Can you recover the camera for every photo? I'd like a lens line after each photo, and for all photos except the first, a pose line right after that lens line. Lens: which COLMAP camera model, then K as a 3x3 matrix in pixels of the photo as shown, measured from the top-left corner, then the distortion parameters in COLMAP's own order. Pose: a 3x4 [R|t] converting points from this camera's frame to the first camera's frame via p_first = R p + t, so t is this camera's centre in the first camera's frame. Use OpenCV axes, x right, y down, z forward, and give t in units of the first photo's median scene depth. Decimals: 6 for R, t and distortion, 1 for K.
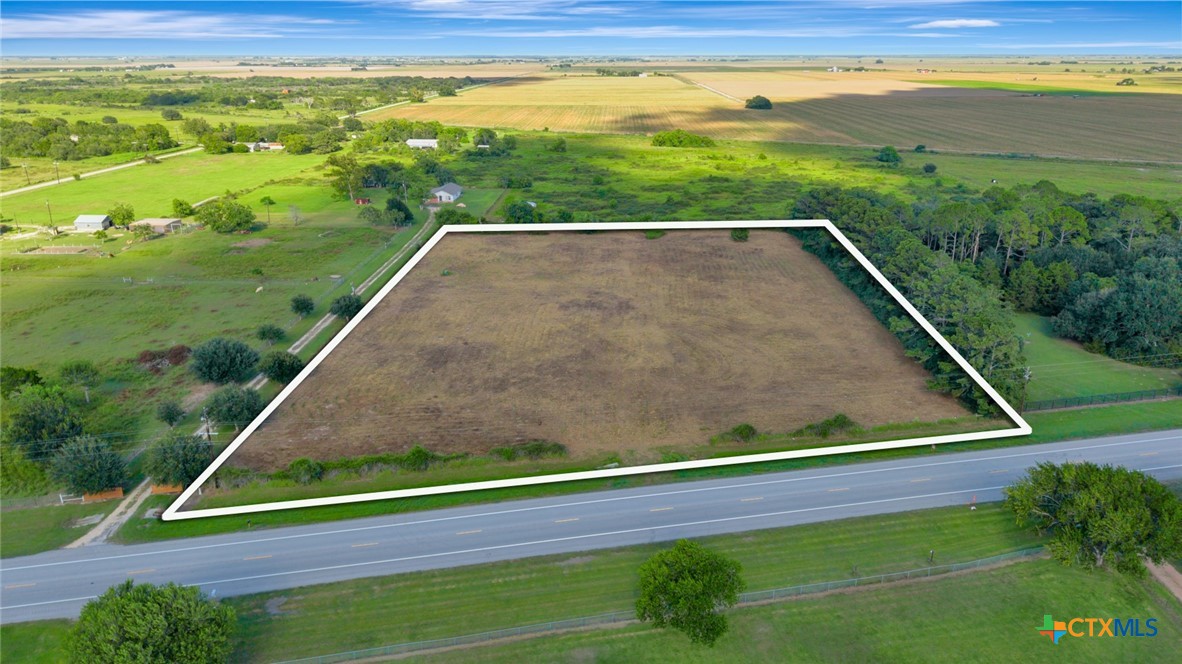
lens RADIAL K [[783.1, 0, 585.7], [0, 783.1, 327.7], [0, 0, 1]] dist [0.030840, -0.032003]
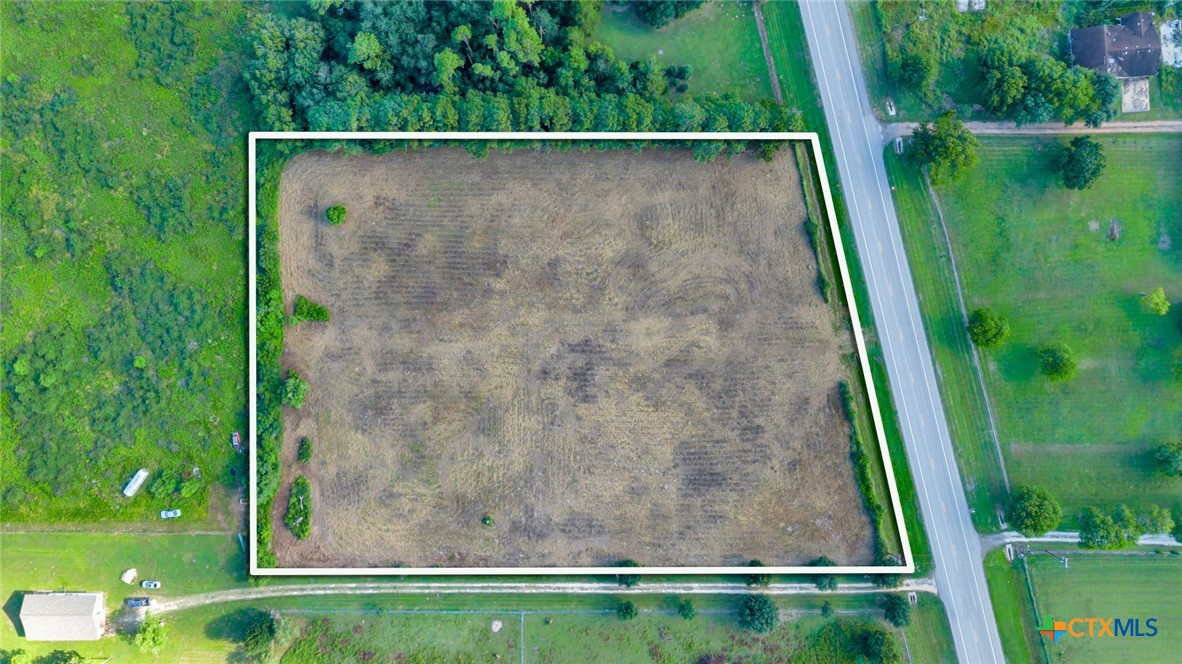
lens RADIAL K [[783.0, 0, 587.0], [0, 783.0, 331.7], [0, 0, 1]] dist [0.035912, -0.032646]
pose [[-0.038112, -0.999265, -0.004095, 0.098402], [0.321964, -0.016159, 0.946614, -1.419032], [-0.945984, 0.034759, 0.322343, 0.762333]]
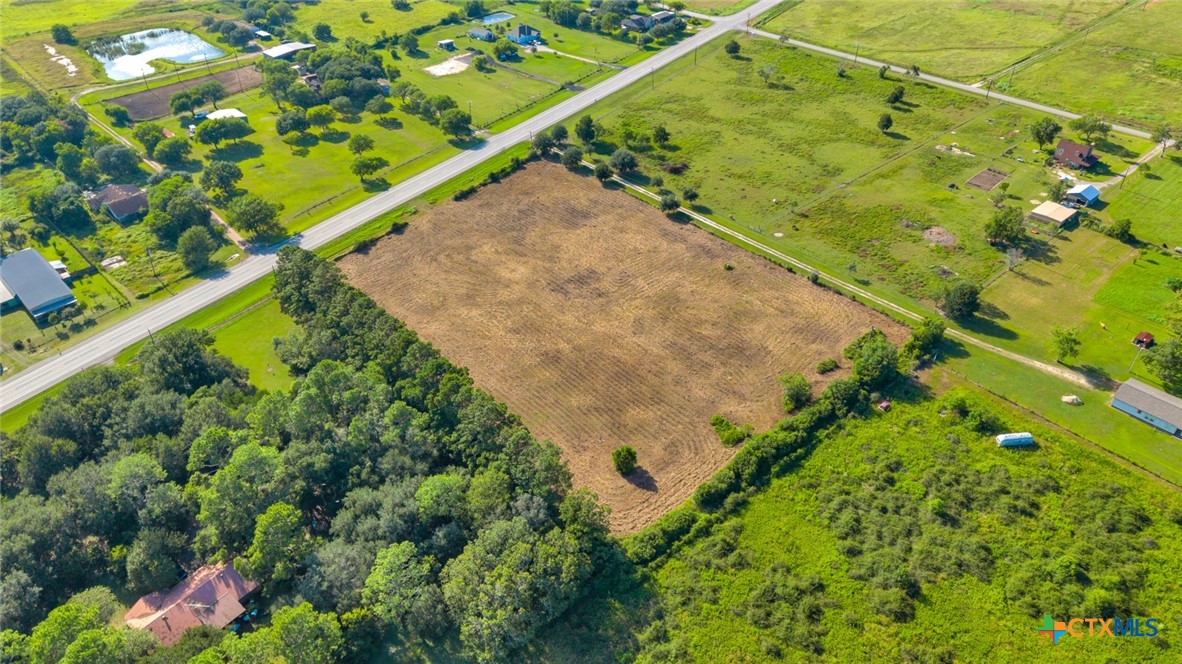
lens RADIAL K [[782.2, 0, 591.0], [0, 782.2, 332.0], [0, 0, 1]] dist [0.025437, -0.002315]
pose [[-0.720774, 0.415521, -0.554821, 0.945772], [-0.222489, 0.619378, 0.752908, -1.206934], [0.656493, 0.666118, -0.353982, 1.913955]]
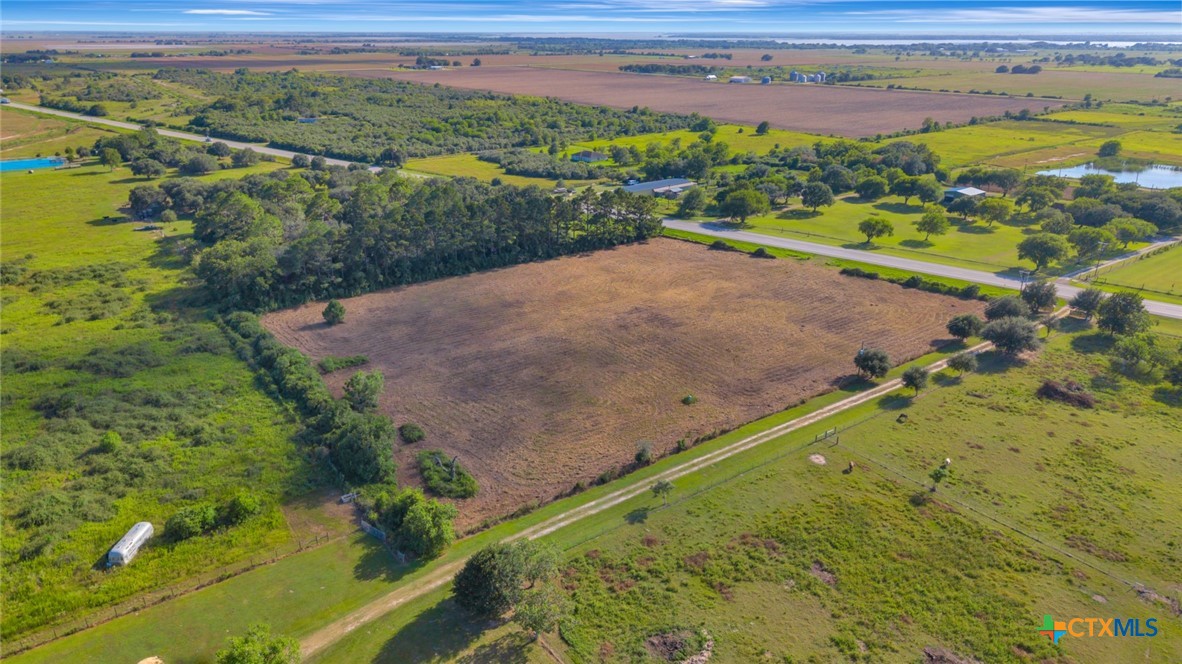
lens RADIAL K [[783.0, 0, 587.0], [0, 783.0, 331.7], [0, 0, 1]] dist [0.035912, -0.032646]
pose [[-0.620321, -0.278511, 0.733235, -0.908504], [0.260205, 0.808820, 0.527355, -0.757162], [-0.739929, 0.517921, -0.429258, 1.923887]]
